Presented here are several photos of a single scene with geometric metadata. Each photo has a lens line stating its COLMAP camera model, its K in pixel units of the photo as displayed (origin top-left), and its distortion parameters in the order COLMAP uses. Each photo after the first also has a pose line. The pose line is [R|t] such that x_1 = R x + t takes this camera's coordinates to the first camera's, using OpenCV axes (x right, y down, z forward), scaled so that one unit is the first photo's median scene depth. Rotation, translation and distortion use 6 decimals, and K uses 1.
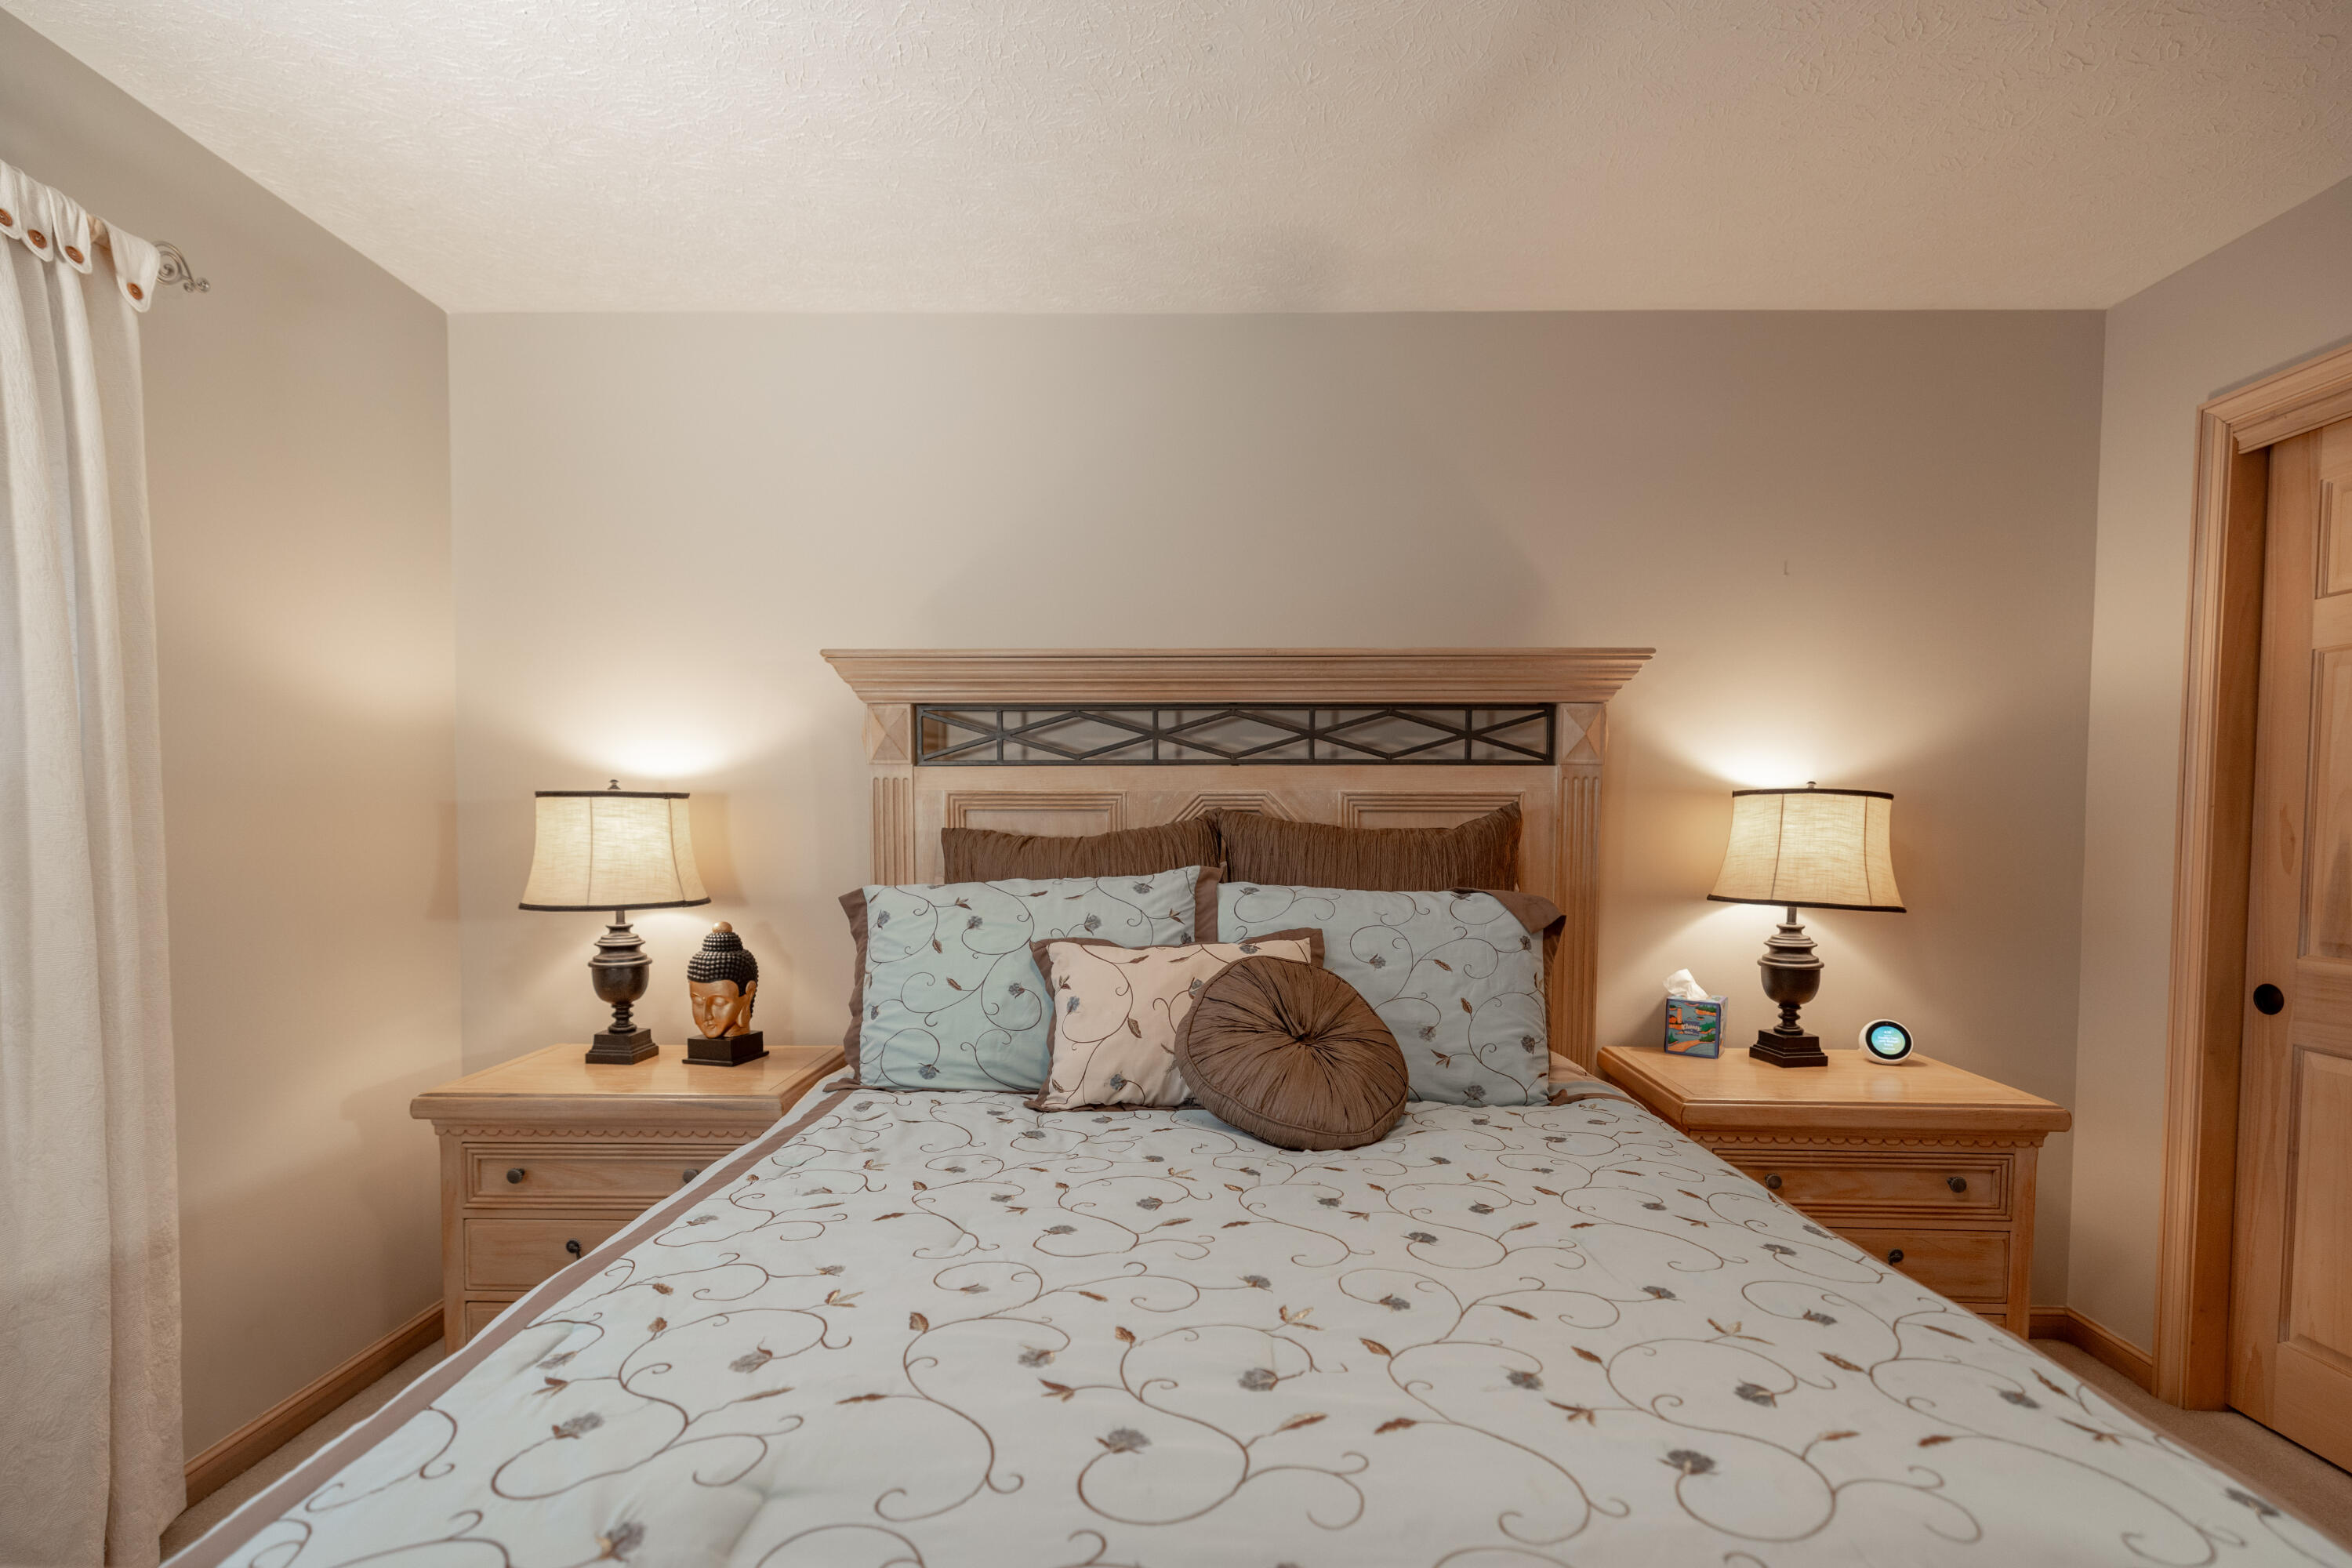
lens RADIAL K [[1096.4, 0, 1179.2], [0, 1096.4, 864.6], [0, 0, 1]] dist [0.001648, -0.000154]
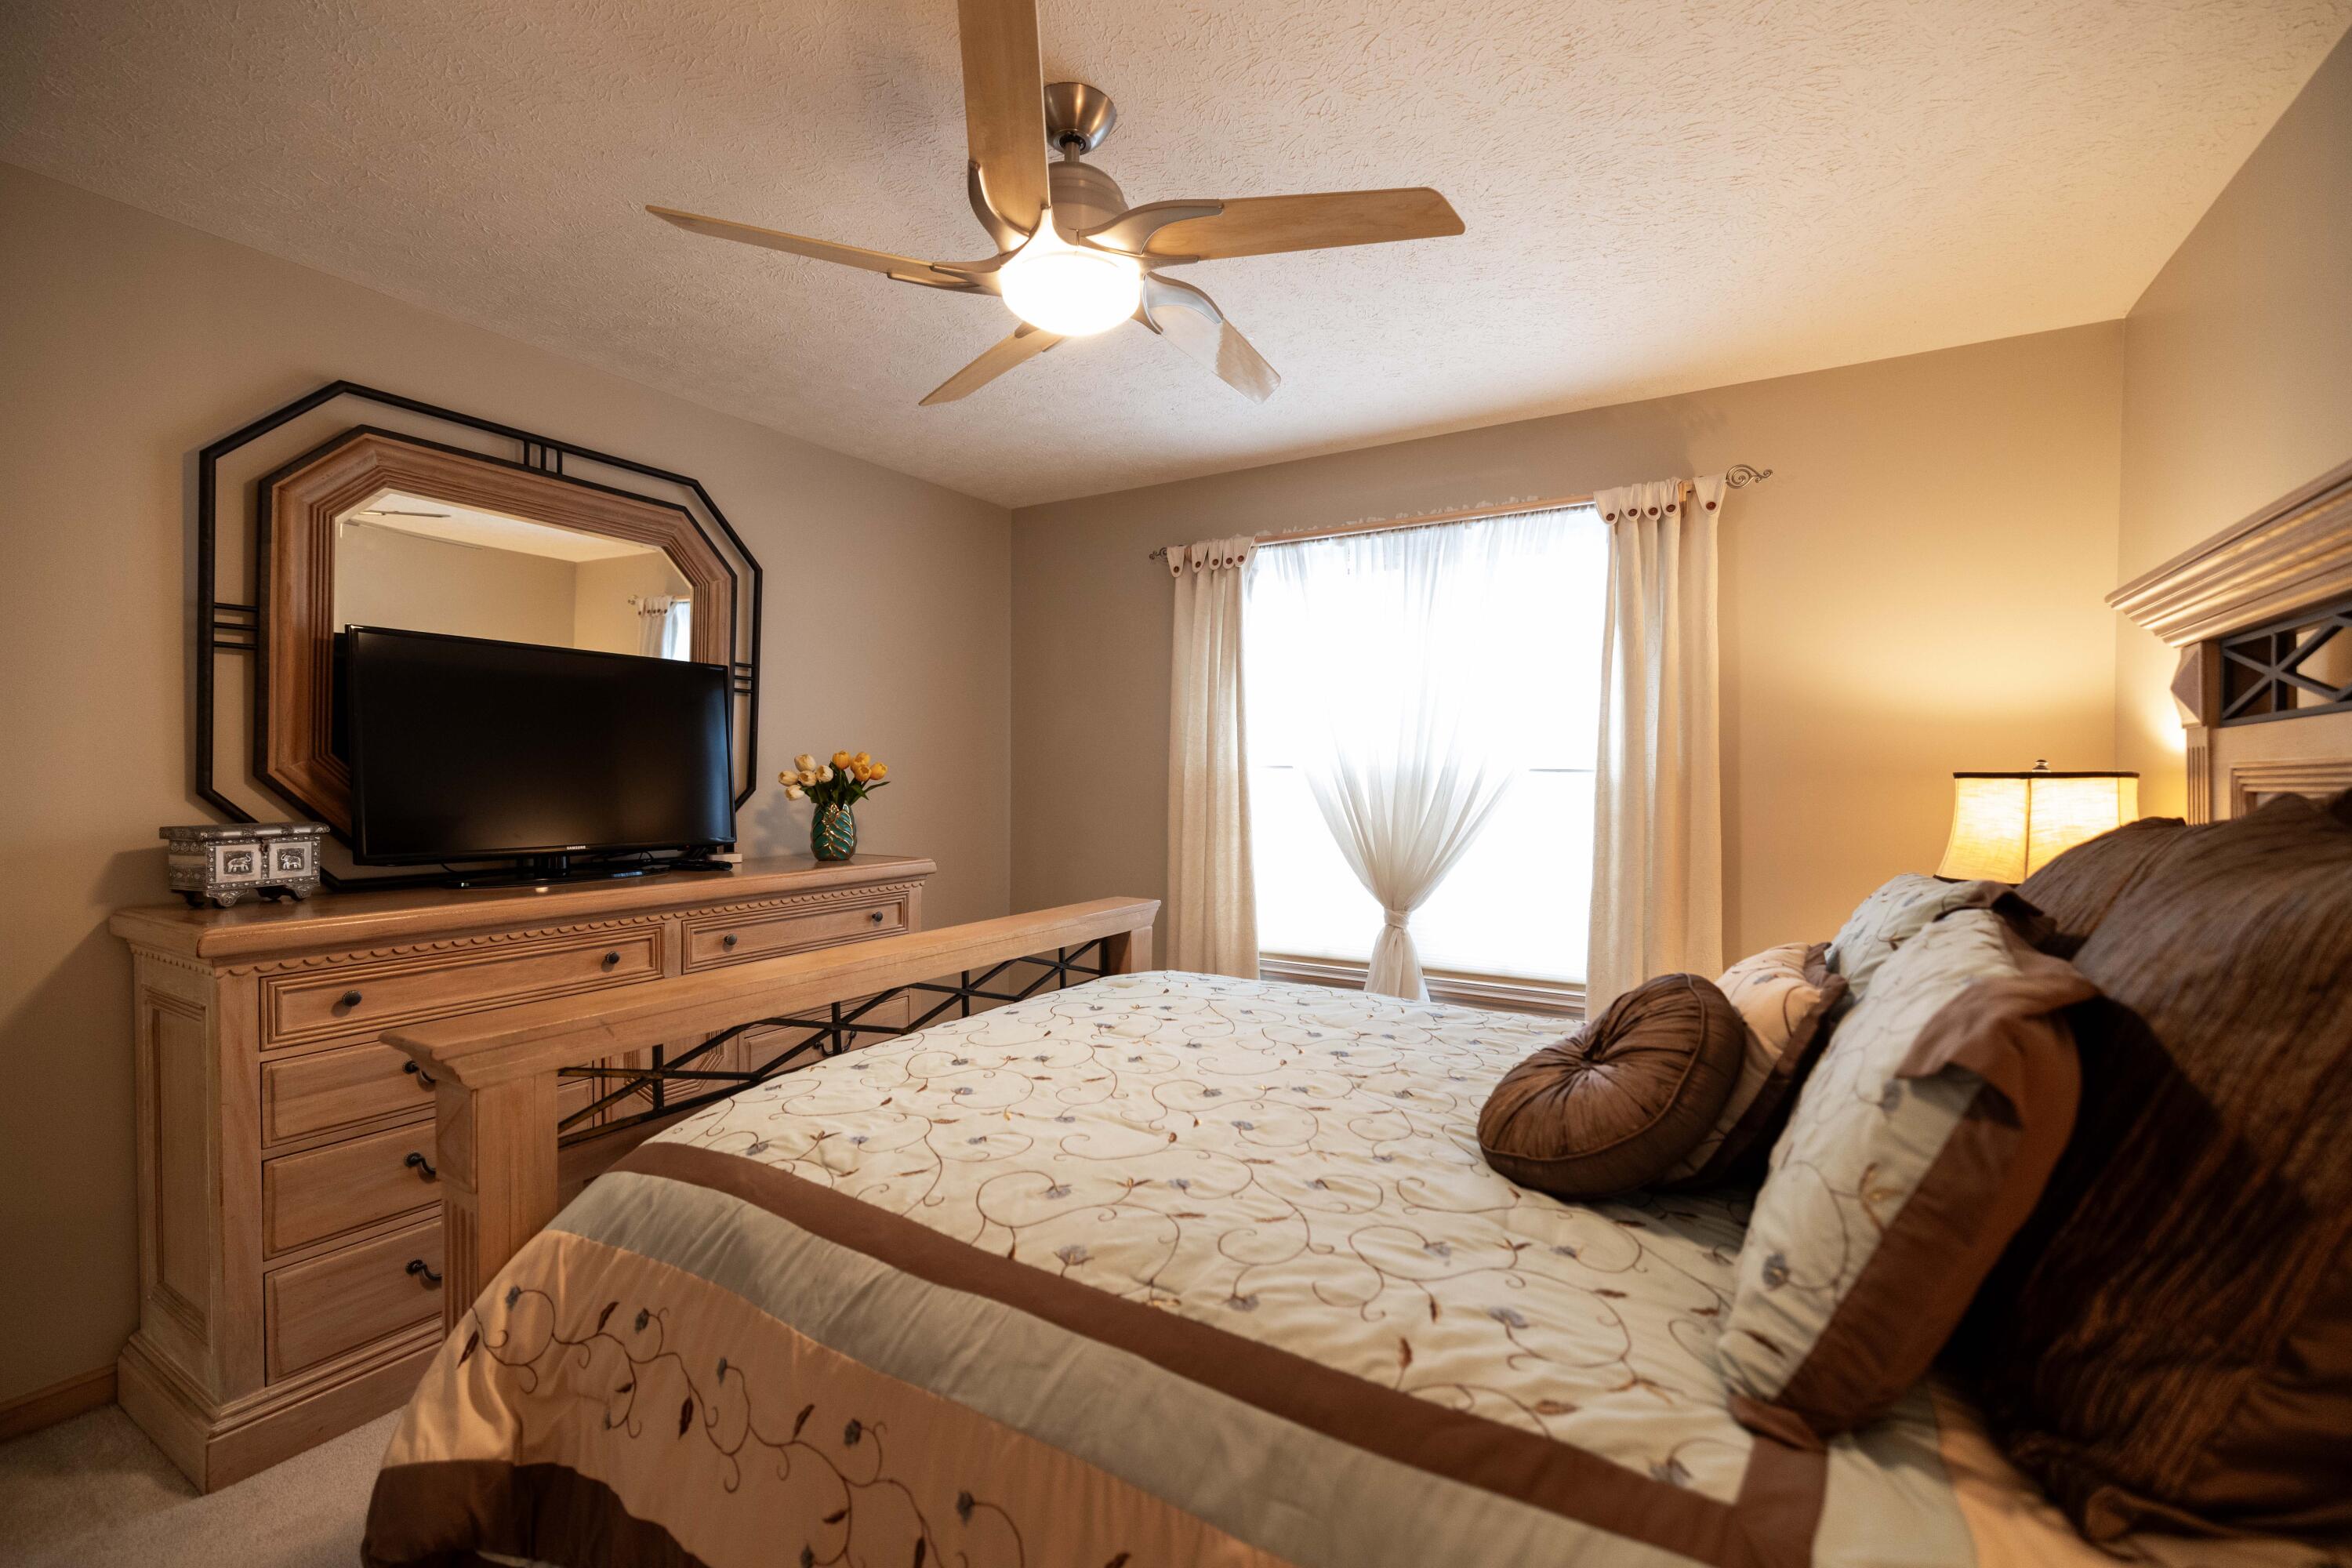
lens RADIAL K [[974.4, 0, 1176.0], [0, 974.4, 784.0], [0, 0, 1]] dist [-0.000407, -0.000205]
pose [[-0.497710, -0.001224, -0.867343, 0.675370], [-0.046169, 0.998619, 0.025084, -0.043583], [0.866114, 0.052529, -0.497079, 0.791920]]
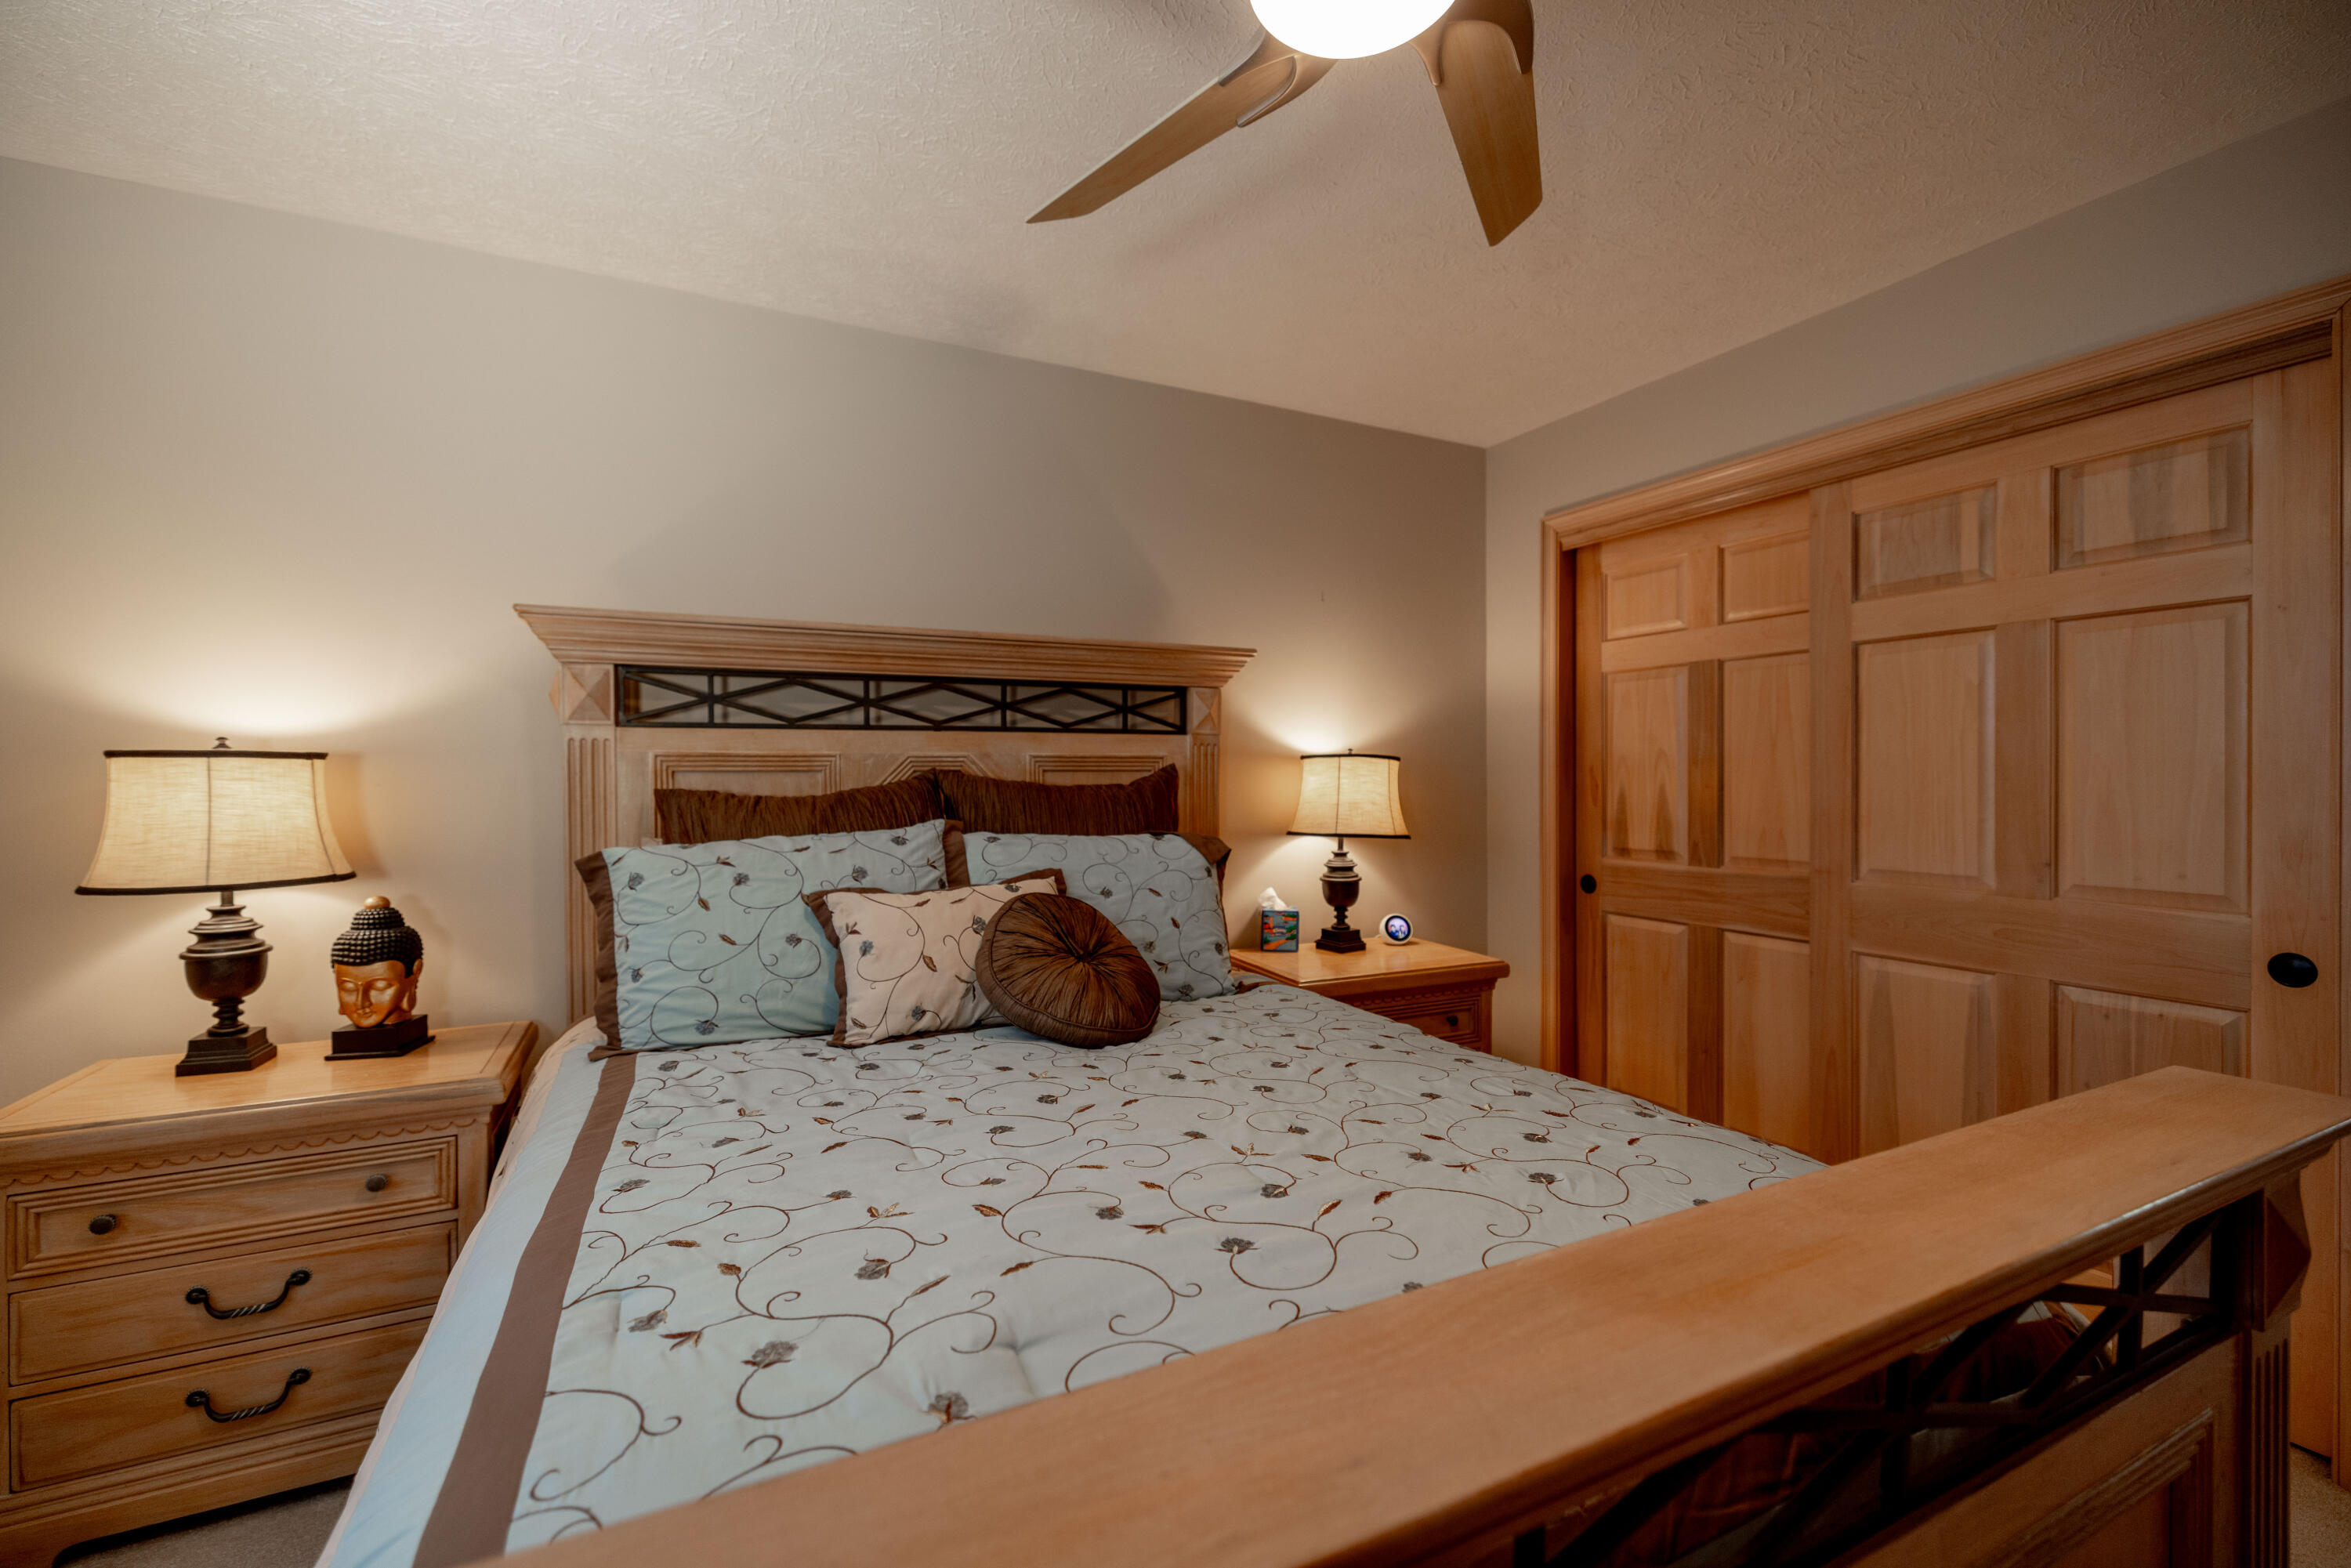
lens RADIAL K [[974.0, 0, 1175.5], [0, 974.0, 784.0], [0, 0, 1]] dist [-0.000407, -0.000205]
pose [[0.888921, -0.009674, 0.457958, -0.211631], [0.025472, 0.999274, -0.028334, -0.000678], [-0.457351, 0.036852, 0.888522, -0.011344]]
